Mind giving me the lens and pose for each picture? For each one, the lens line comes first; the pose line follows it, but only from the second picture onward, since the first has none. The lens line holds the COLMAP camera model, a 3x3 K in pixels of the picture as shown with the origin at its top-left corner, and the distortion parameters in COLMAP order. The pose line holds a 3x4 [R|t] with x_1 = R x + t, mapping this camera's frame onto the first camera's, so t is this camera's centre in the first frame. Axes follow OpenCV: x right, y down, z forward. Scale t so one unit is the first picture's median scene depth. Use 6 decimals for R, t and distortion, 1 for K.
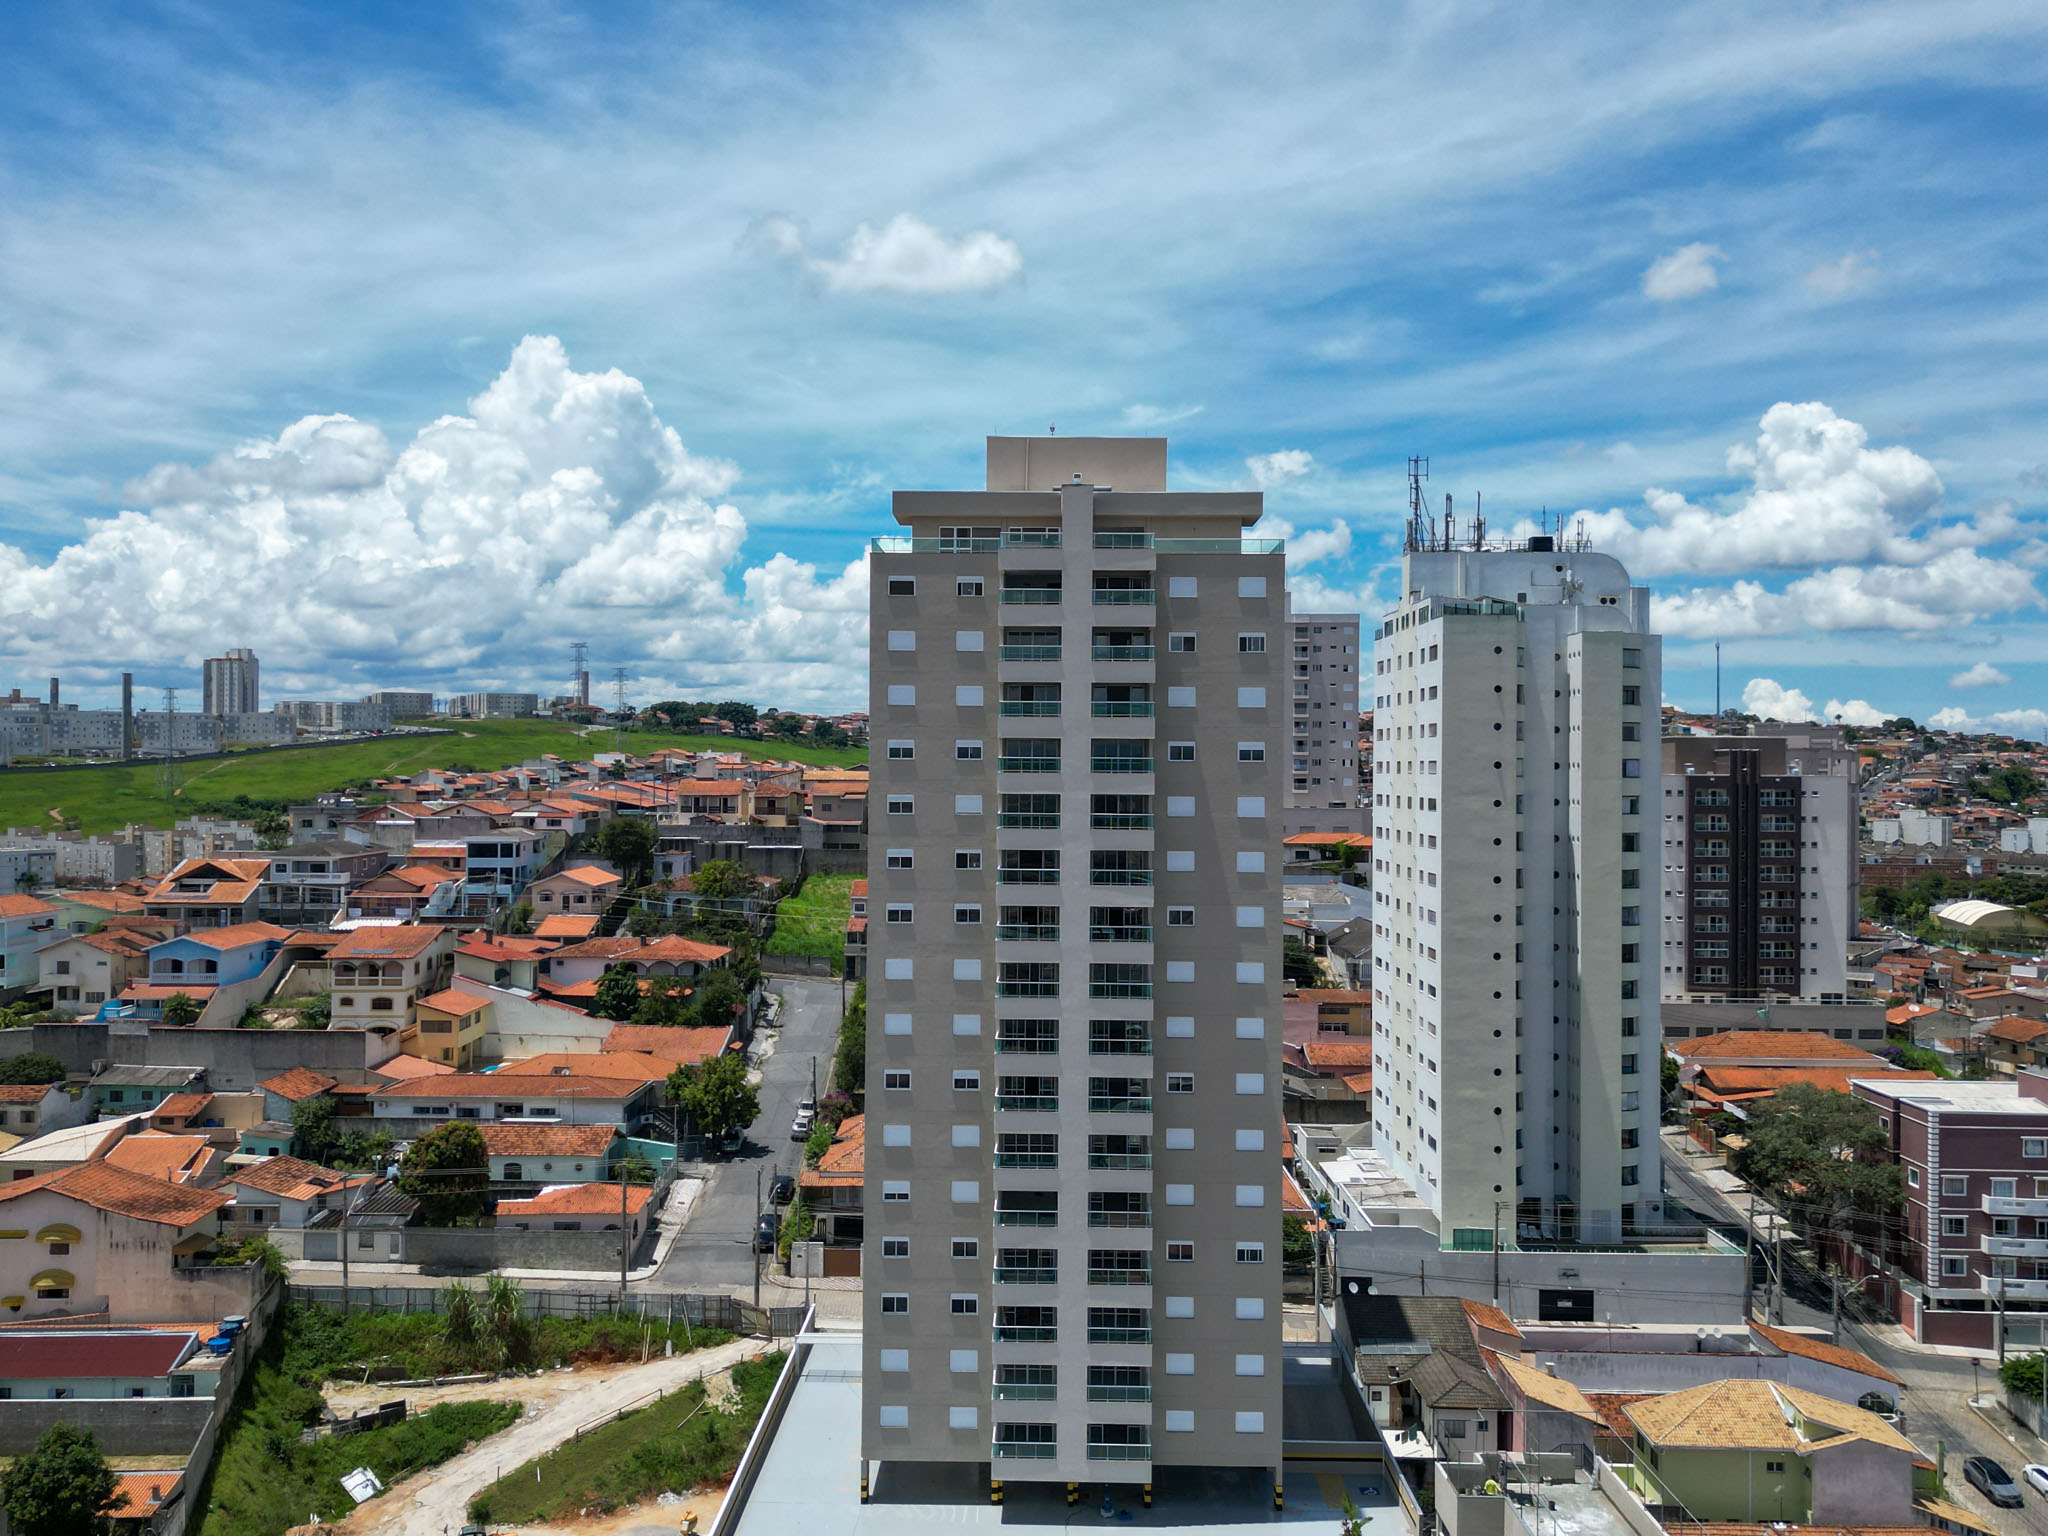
lens RADIAL K [[1924.6, 0, 1029.4], [0, 1924.6, 769.0], [0, 0, 1]] dist [0.030804, 0.000000]
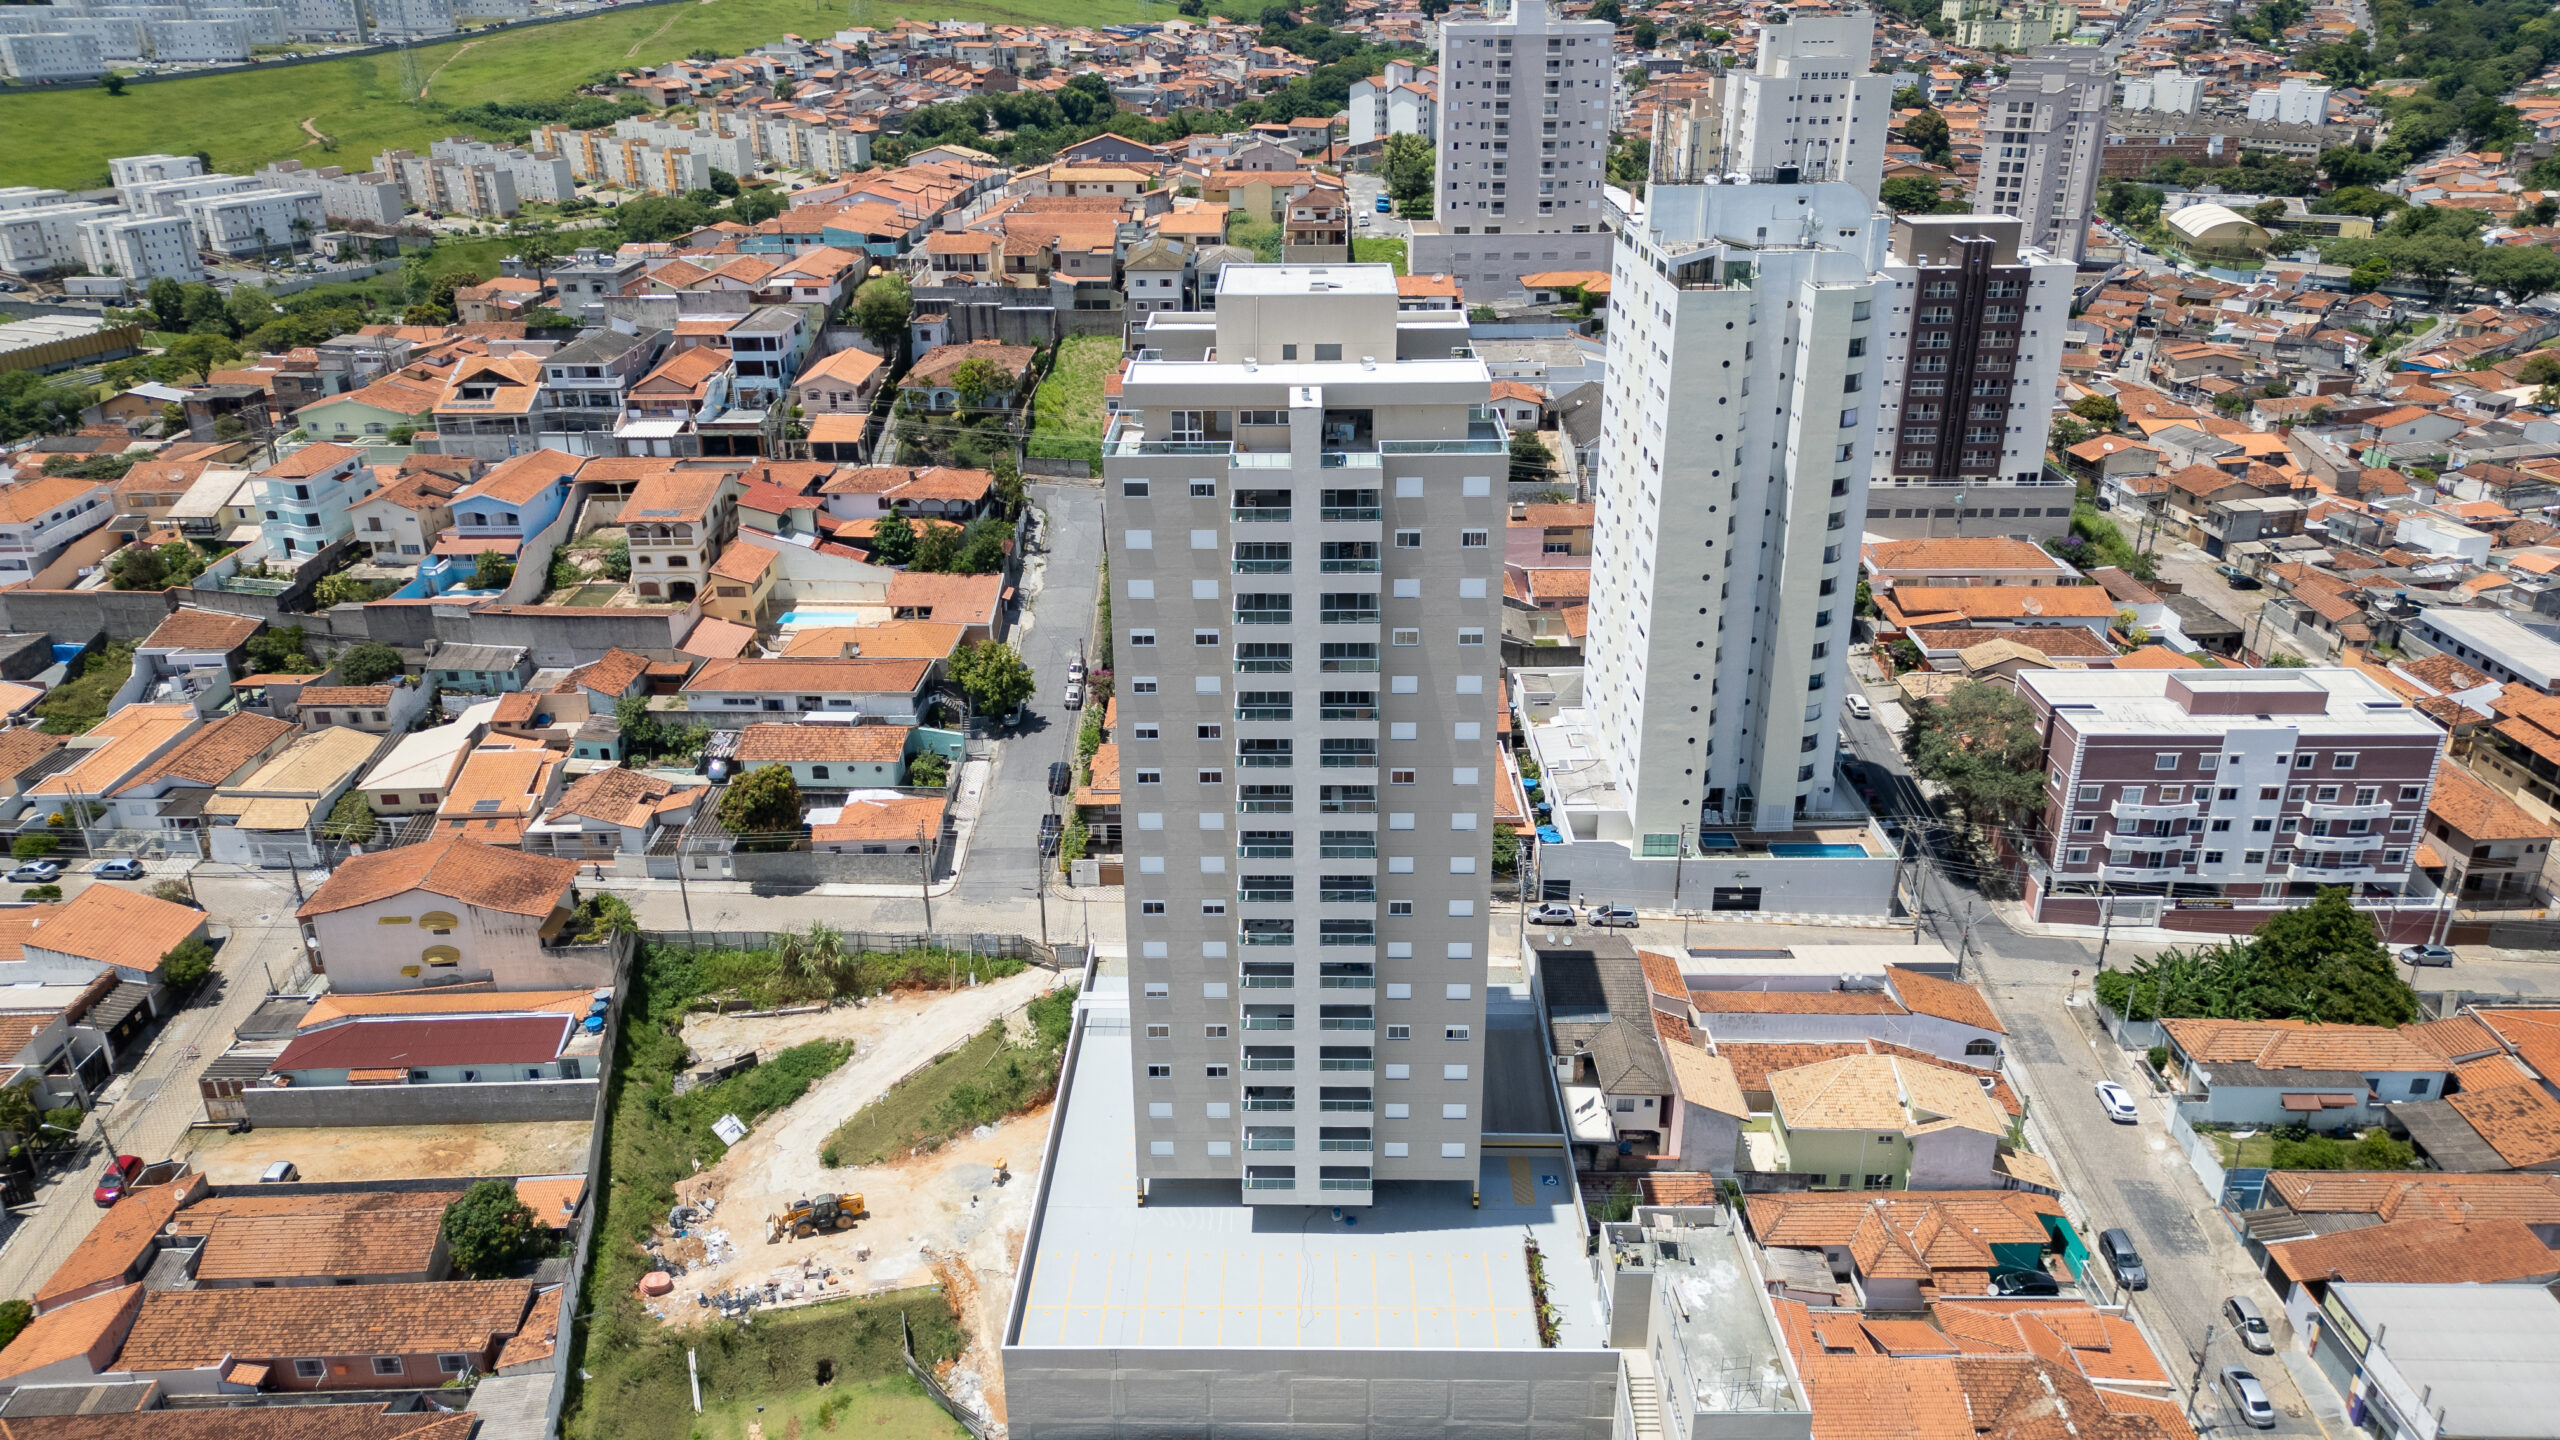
lens RADIAL K [[1795.5, 0, 1284.5], [0, 1795.5, 733.7], [0, 0, 1]] dist [0.045015, -0.036517]
pose [[0.999901, -0.013269, -0.004641, 0.010155], [0.014012, 0.914185, 0.405055, -0.233377], [-0.001132, -0.405080, 0.914281, 0.043840]]
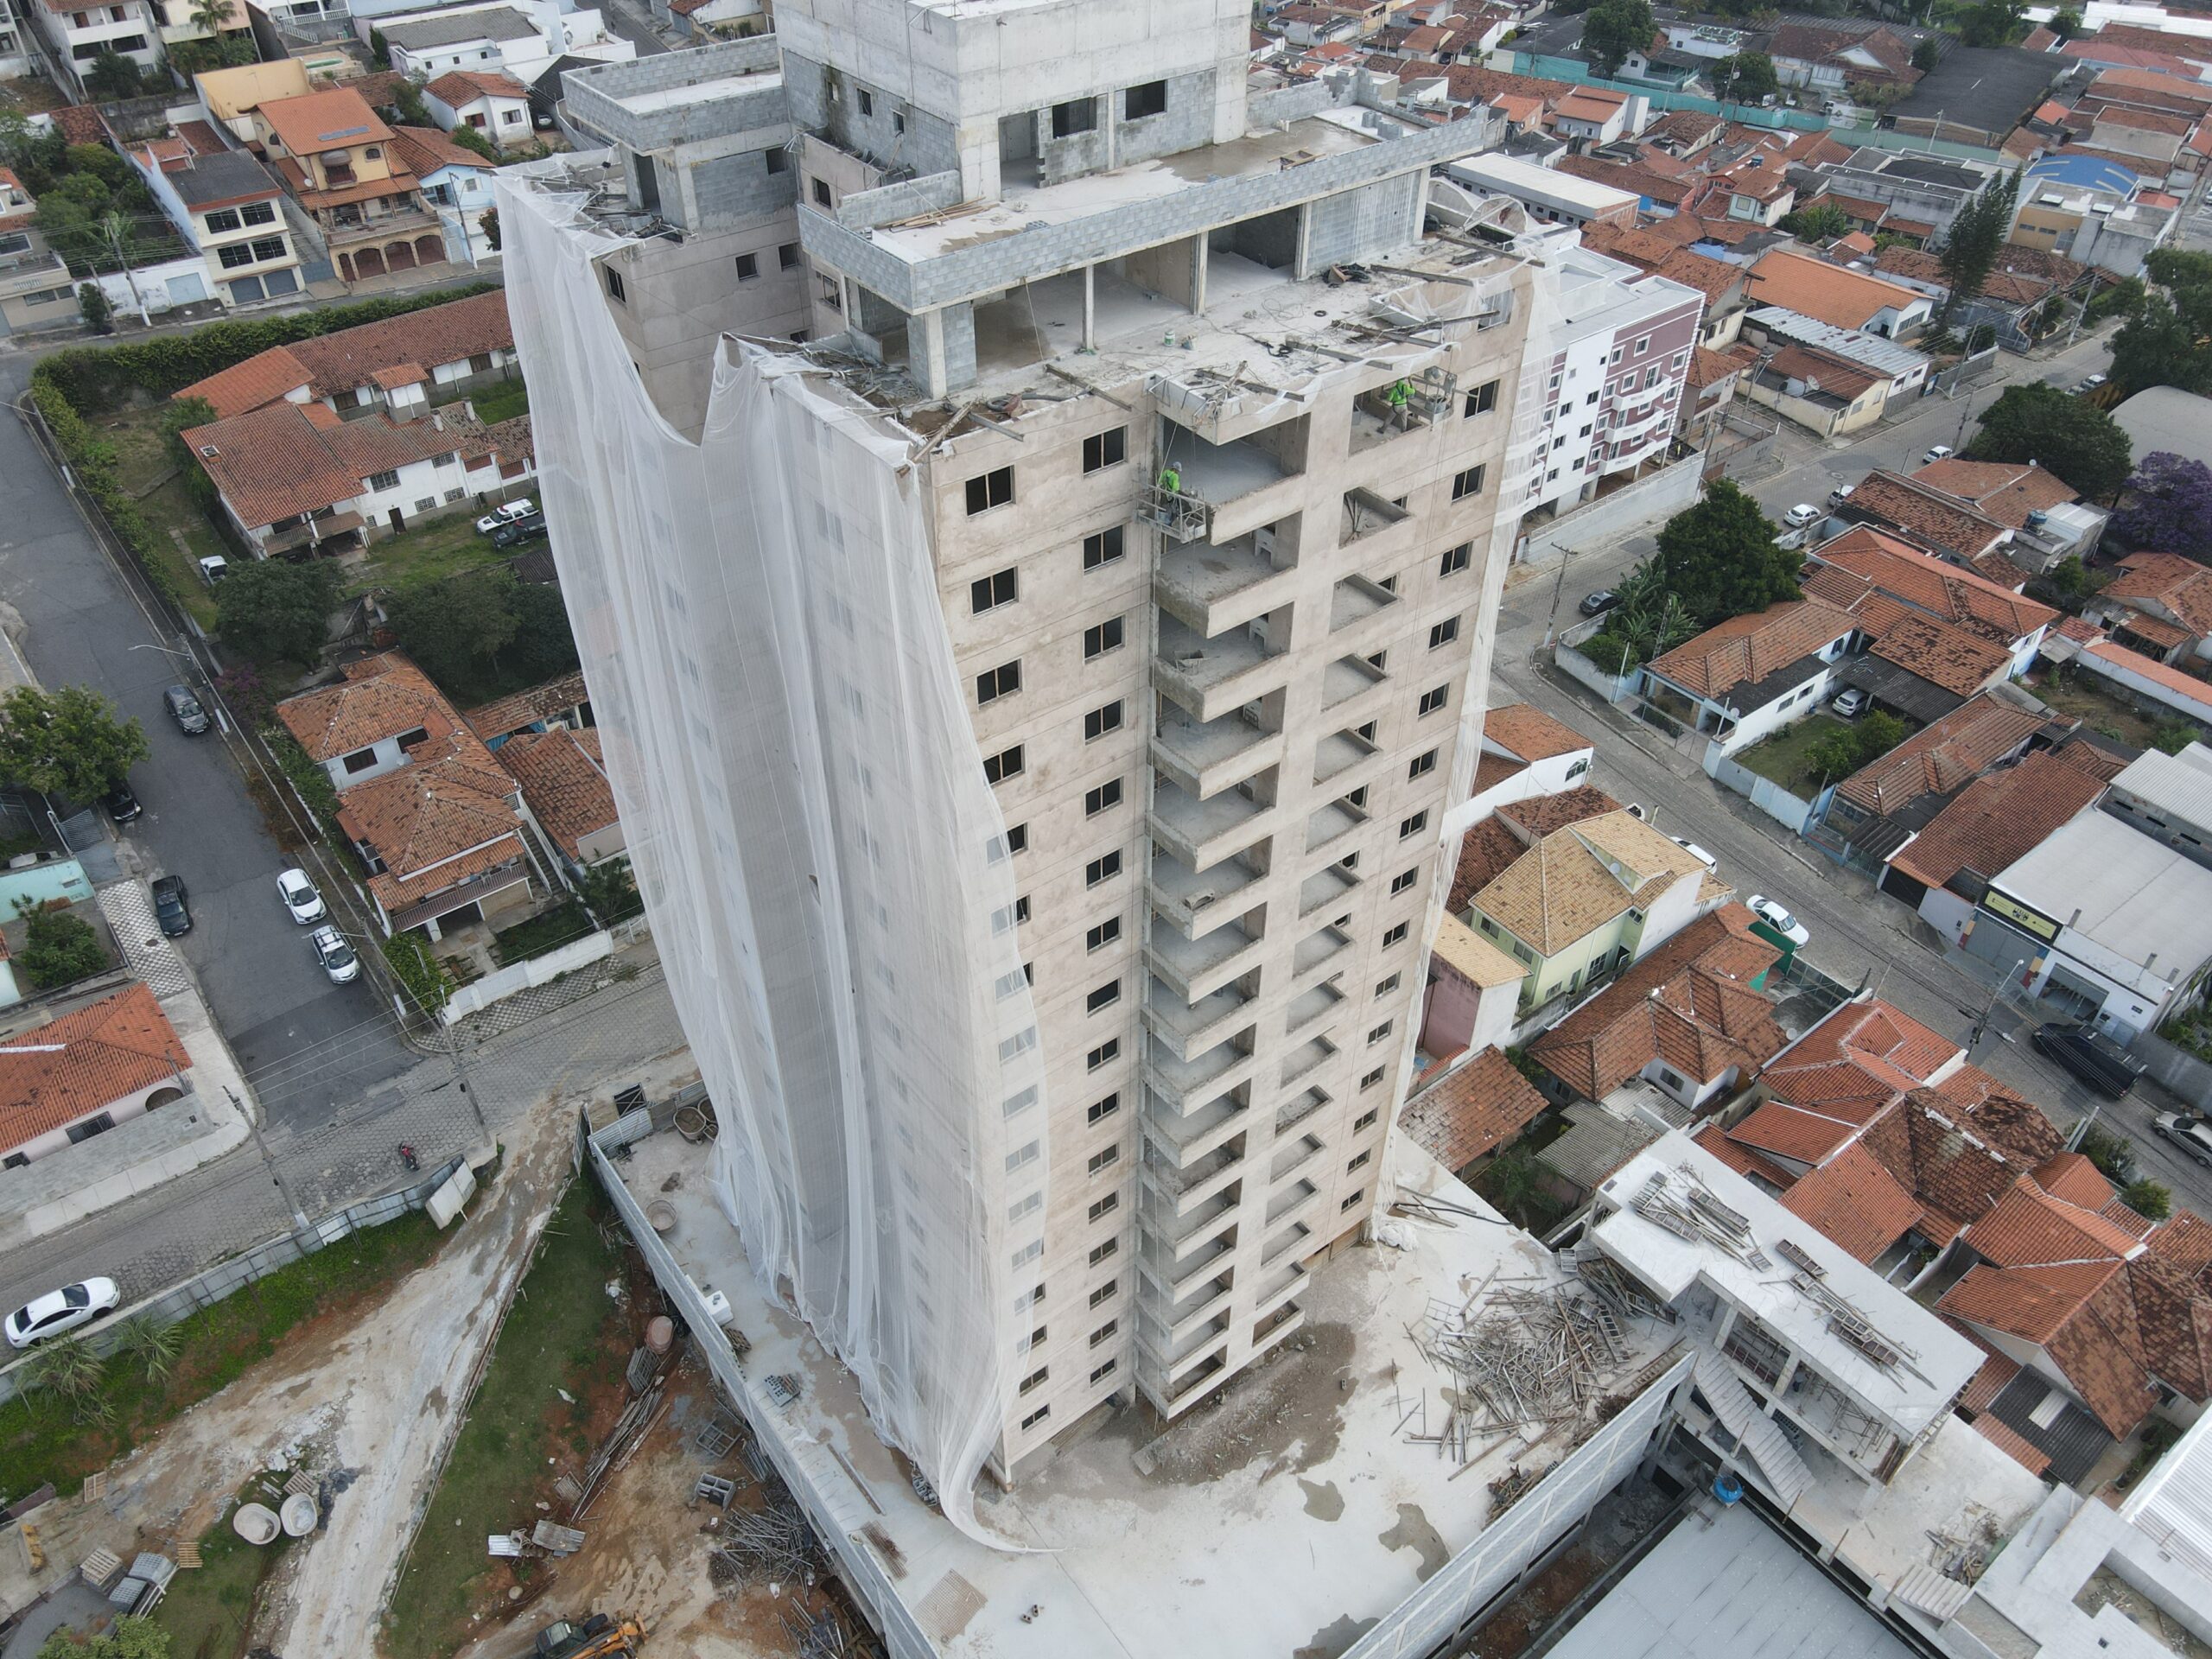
lens RADIAL K [[1625.0, 0, 1098.1], [0, 1625.0, 831.8], [0, 0, 1]] dist [0.008358, 0.008972]
pose [[0.783399, -0.405160, 0.471308, -0.172616], [0.004157, 0.761716, 0.647898, -0.187525], [-0.621505, -0.505603, 0.598411, 0.449335]]
